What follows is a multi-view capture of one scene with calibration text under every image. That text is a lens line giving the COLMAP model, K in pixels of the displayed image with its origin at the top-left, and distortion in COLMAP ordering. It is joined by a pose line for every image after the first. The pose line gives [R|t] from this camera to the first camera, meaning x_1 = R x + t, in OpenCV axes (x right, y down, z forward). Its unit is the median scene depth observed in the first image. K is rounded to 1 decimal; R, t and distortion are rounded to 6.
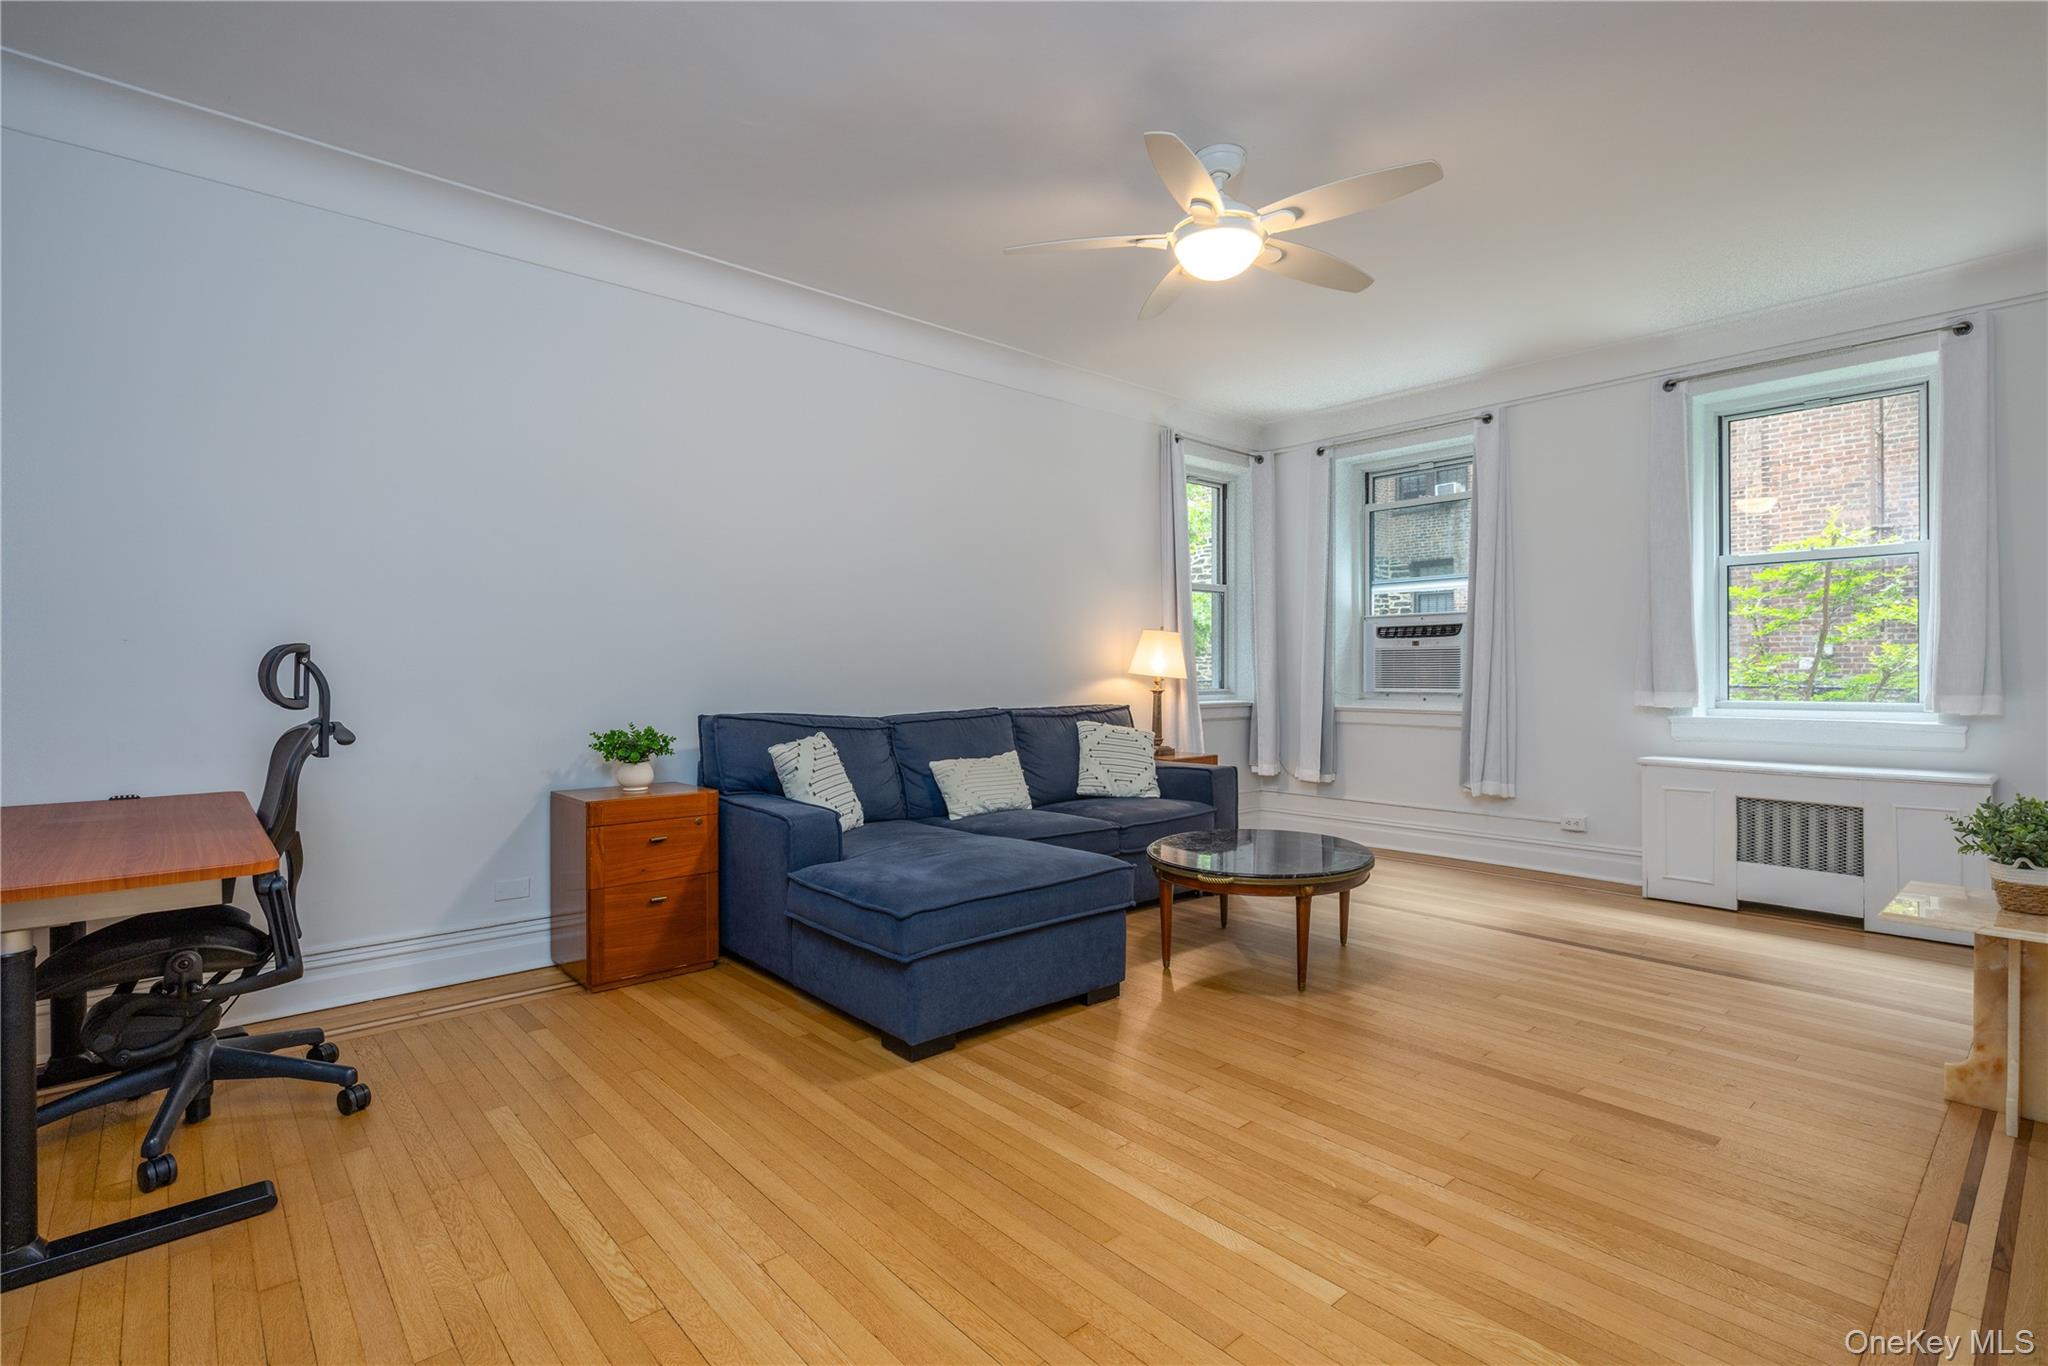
lens RADIAL K [[963.9, 0, 1029.1], [0, 963.9, 678.7], [0, 0, 1]] dist [0.006409, -0.009850]
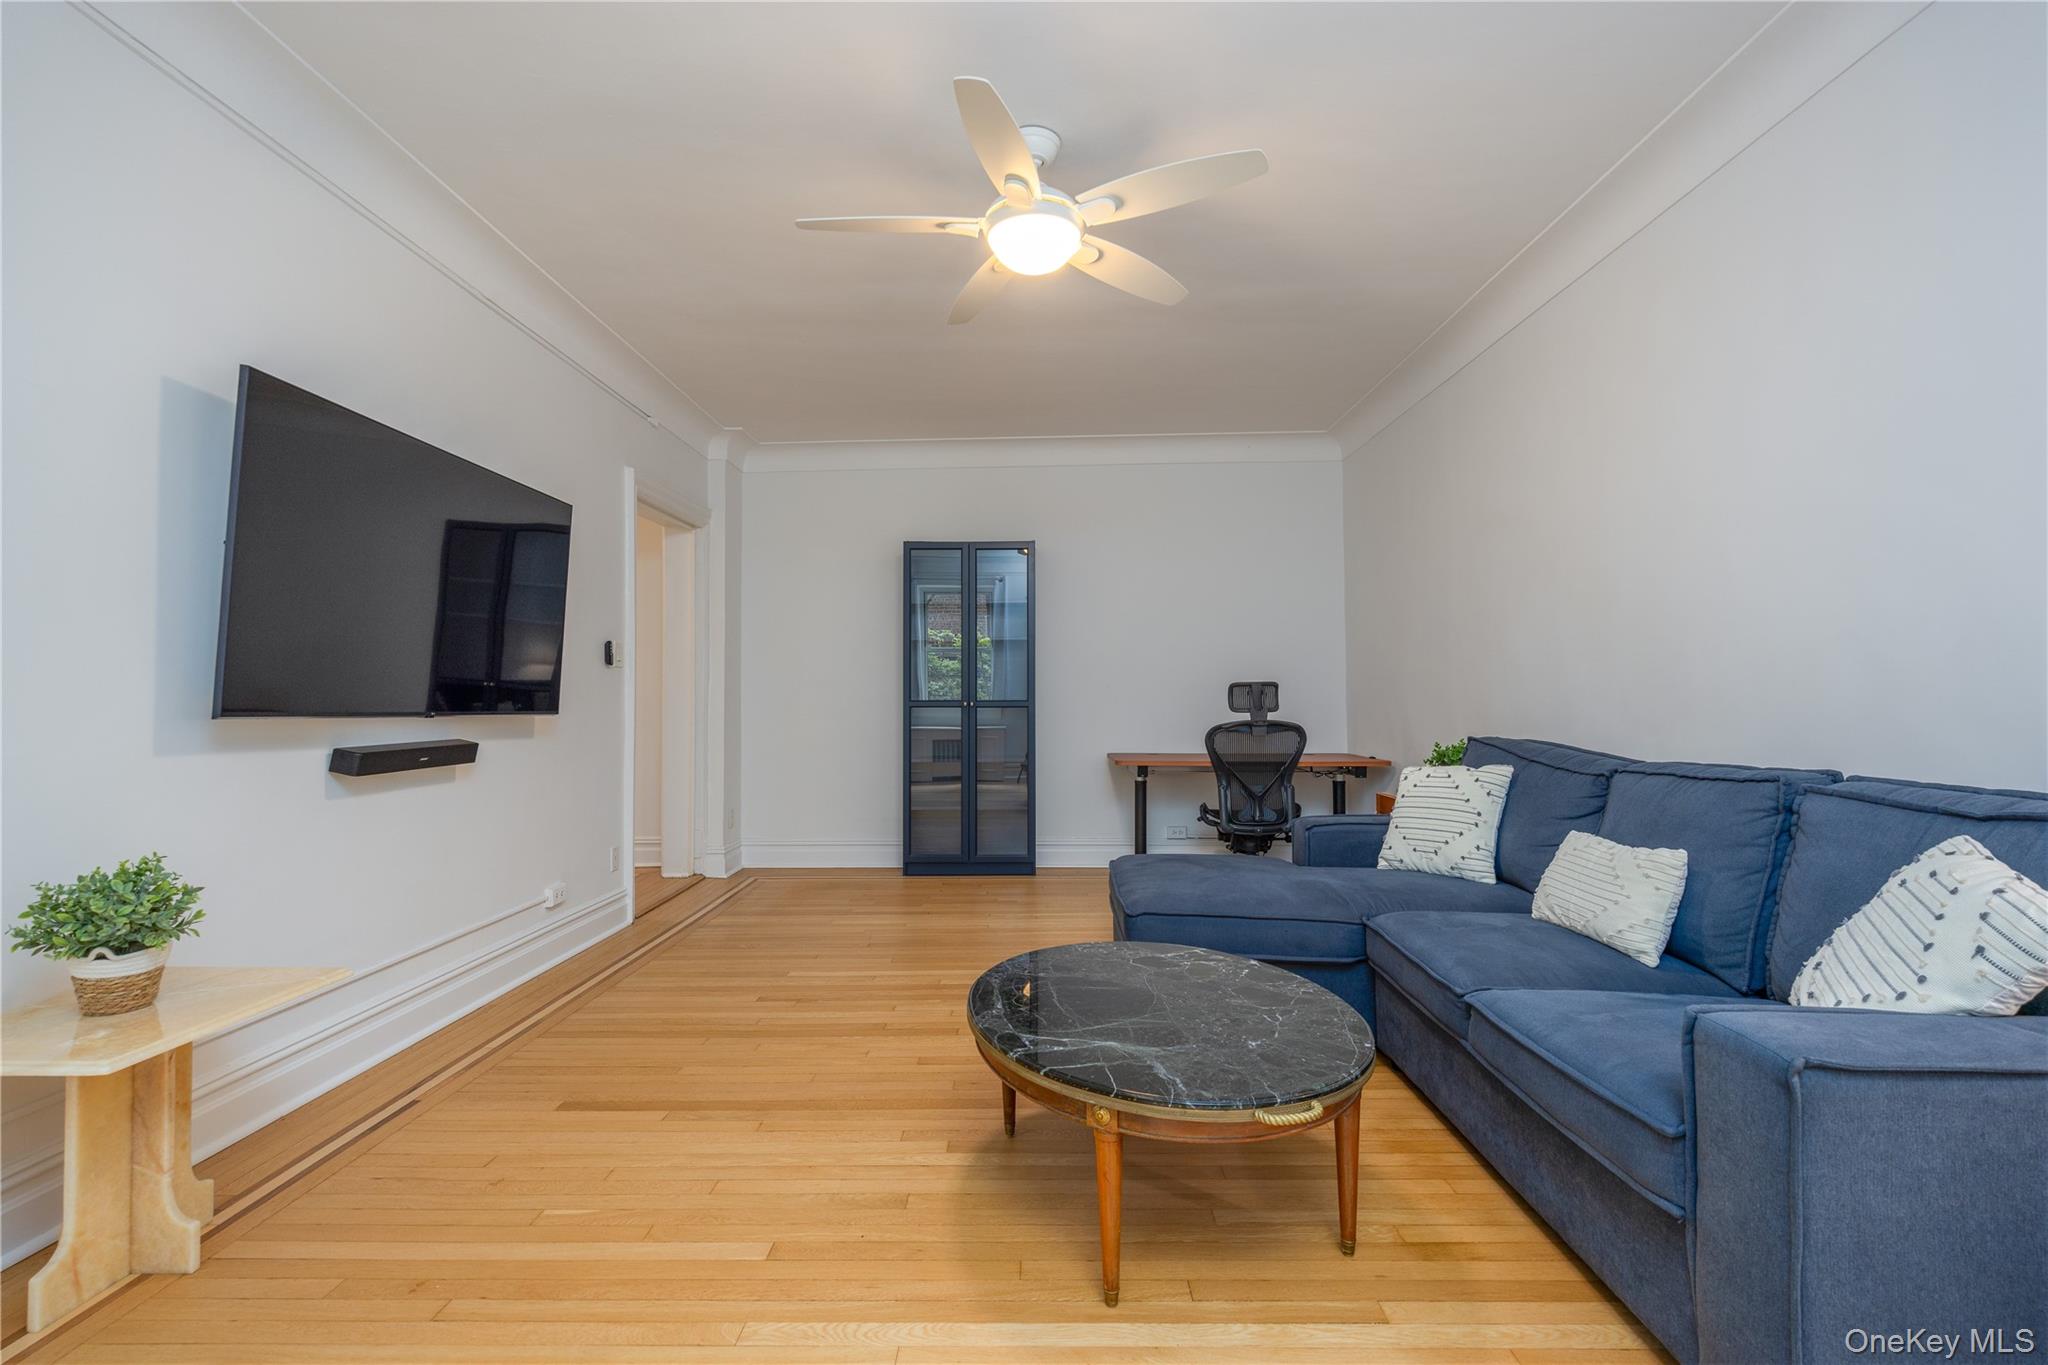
lens RADIAL K [[907.5, 0, 1029.6], [0, 907.5, 679.0], [0, 0, 1]] dist [-0.001149, -0.000698]
pose [[-0.679365, -0.012558, -0.733693, 1.136115], [0.003258, 0.999792, -0.020129, -0.012188], [0.733793, -0.016065, -0.679183, 2.160806]]
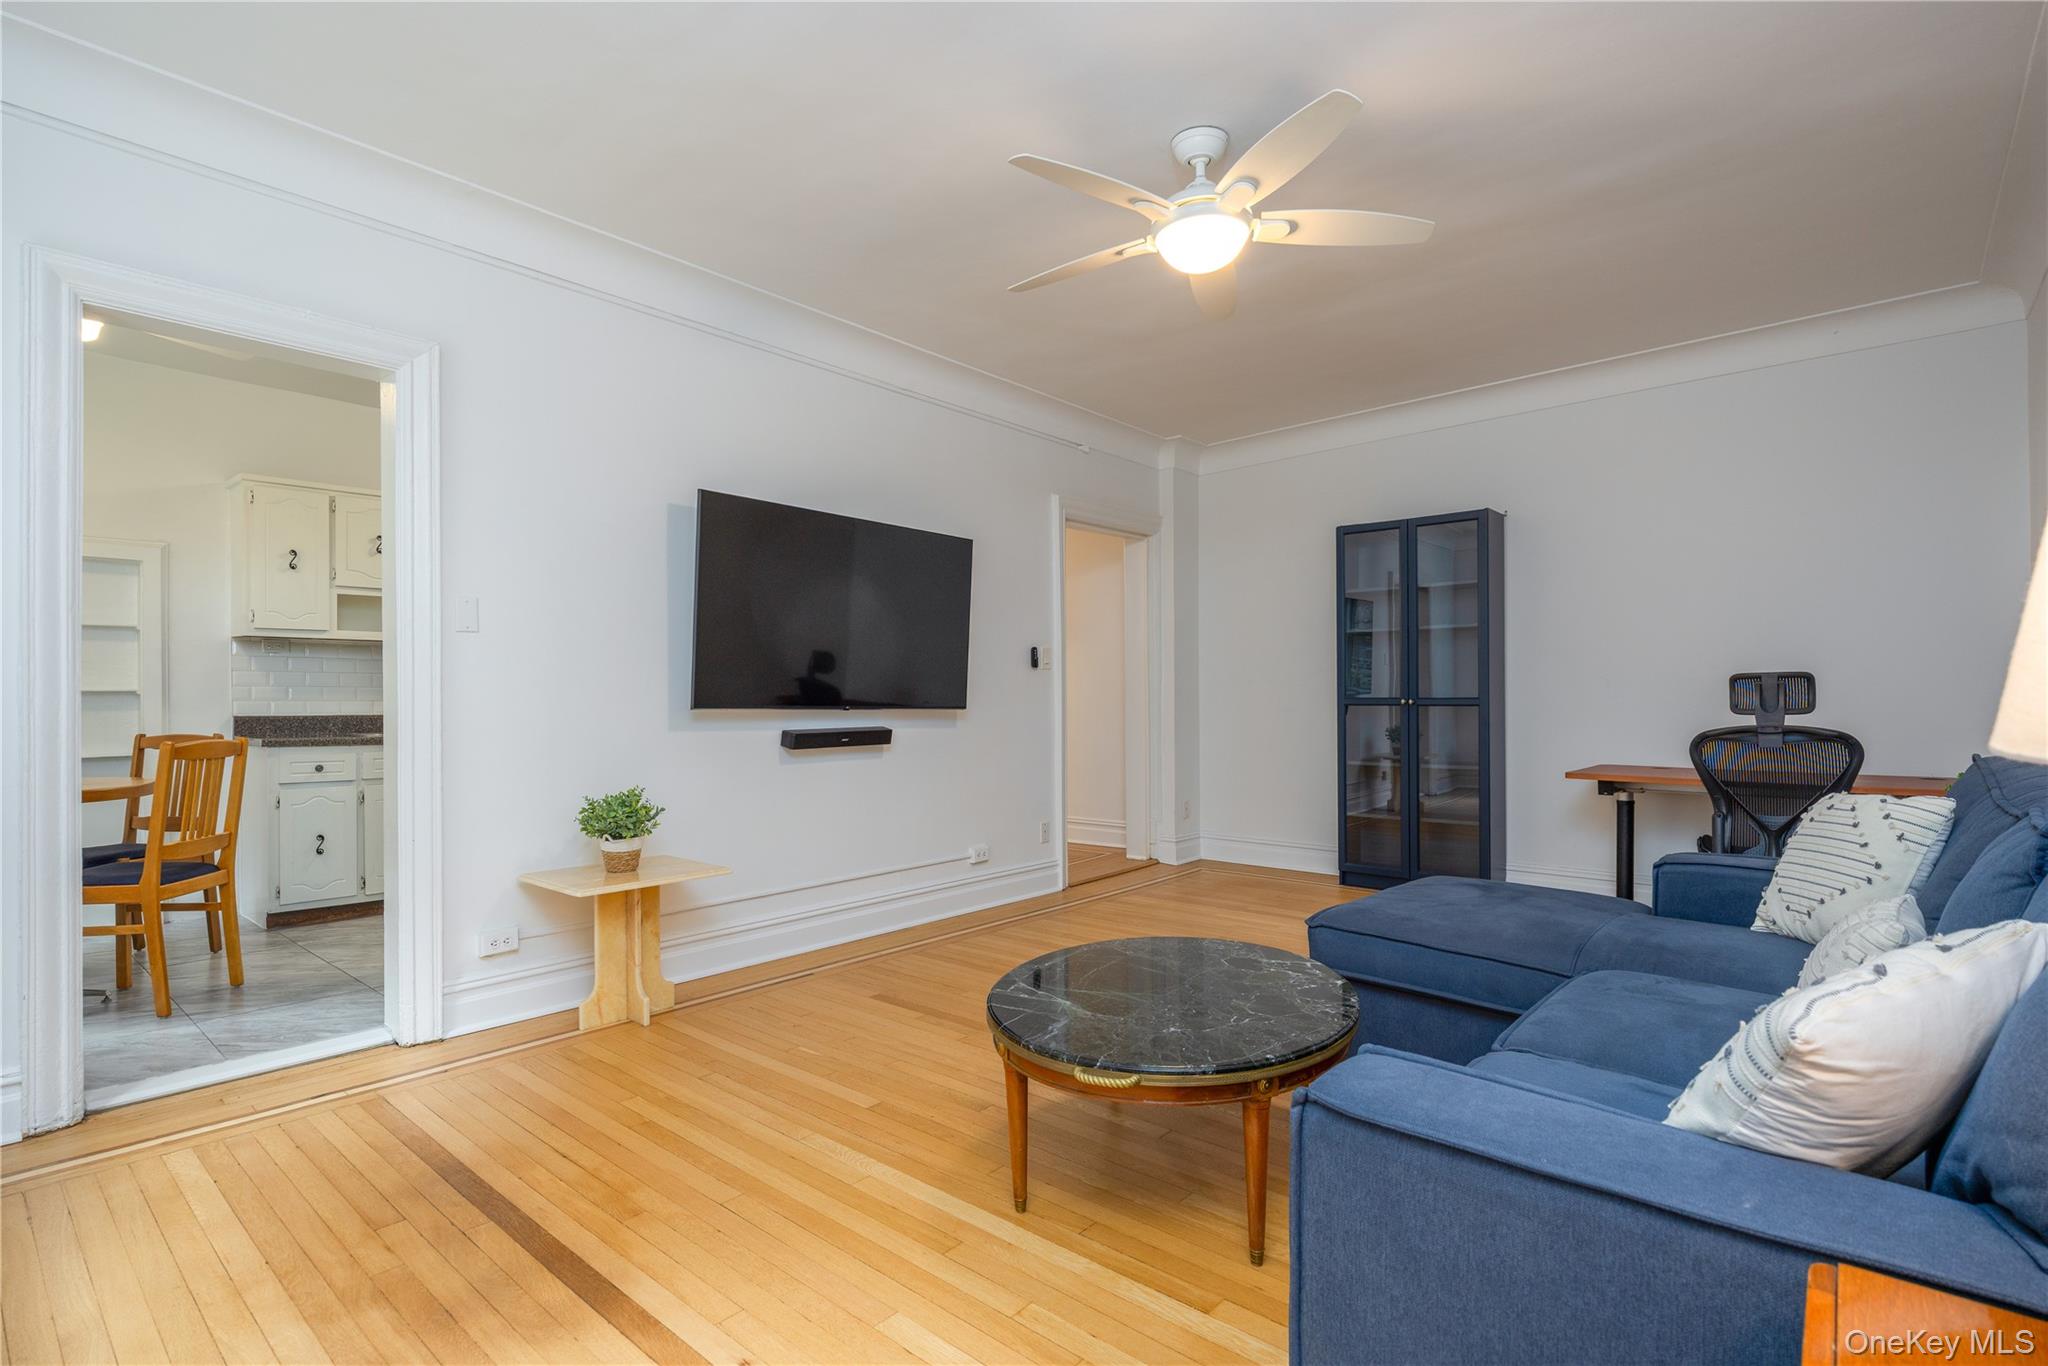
lens RADIAL K [[983.7, 0, 1017.5], [0, 983.7, 704.9], [0, 0, 1]] dist [0.012547, -0.011909]
pose [[-0.993198, 0.005768, -0.116296, 0.664663], [0.004756, 0.999948, 0.008977, -0.012769], [0.116342, 0.008363, -0.993174, 2.625782]]
